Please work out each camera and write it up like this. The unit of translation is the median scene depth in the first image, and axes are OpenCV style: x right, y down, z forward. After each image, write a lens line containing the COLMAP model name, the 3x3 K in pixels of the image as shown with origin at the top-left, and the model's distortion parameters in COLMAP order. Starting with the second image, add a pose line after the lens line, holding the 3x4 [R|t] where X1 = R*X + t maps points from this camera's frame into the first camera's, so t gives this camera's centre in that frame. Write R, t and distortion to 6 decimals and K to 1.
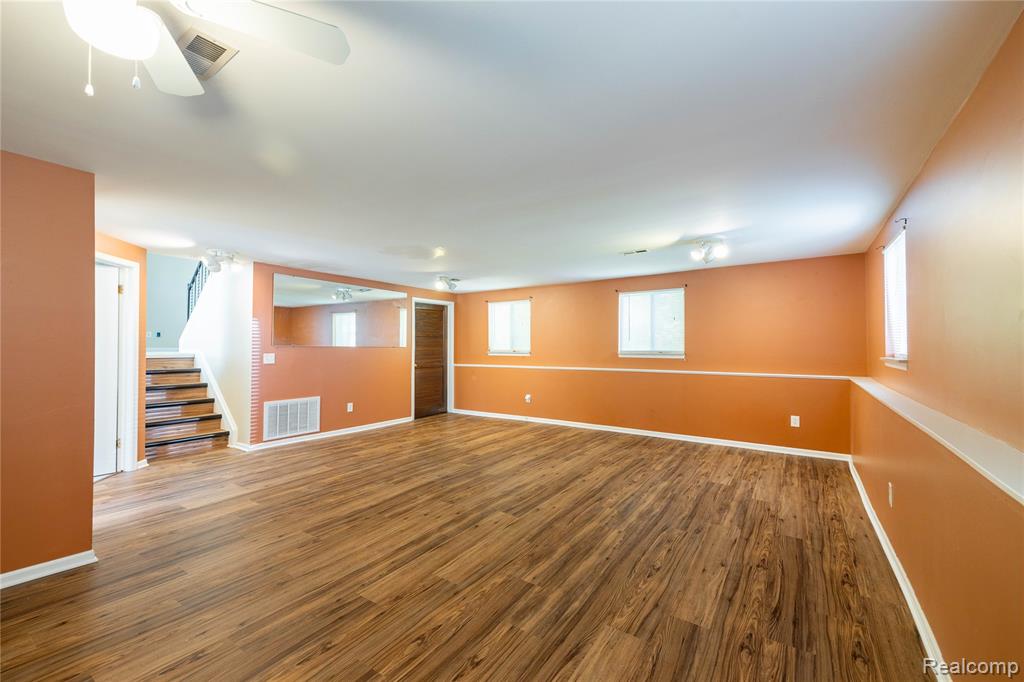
lens RADIAL K [[415.1, 0, 512.3], [0, 415.1, 338.3], [0, 0, 1]] dist [0.058402, -0.022050]
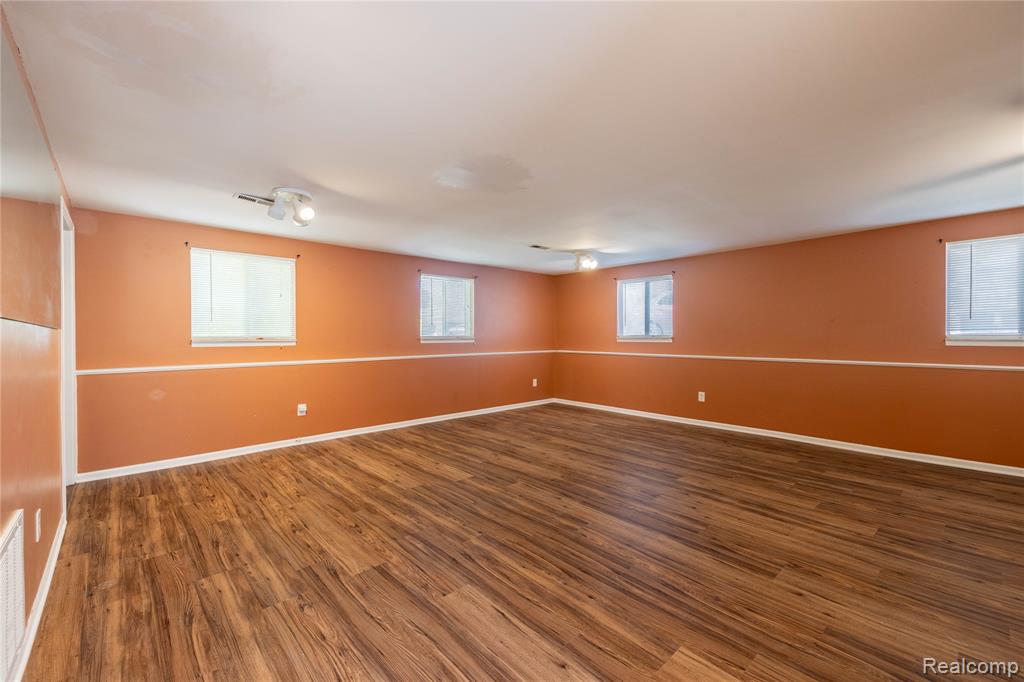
lens RADIAL K [[419.9, 0, 513.2], [0, 419.9, 337.9], [0, 0, 1]] dist [0.059519, -0.022352]
pose [[0.227412, -0.006791, 0.973775, -1.136536], [-0.017709, 0.999781, 0.011108, 0.037166], [-0.973638, -0.019771, 0.227242, 1.103559]]
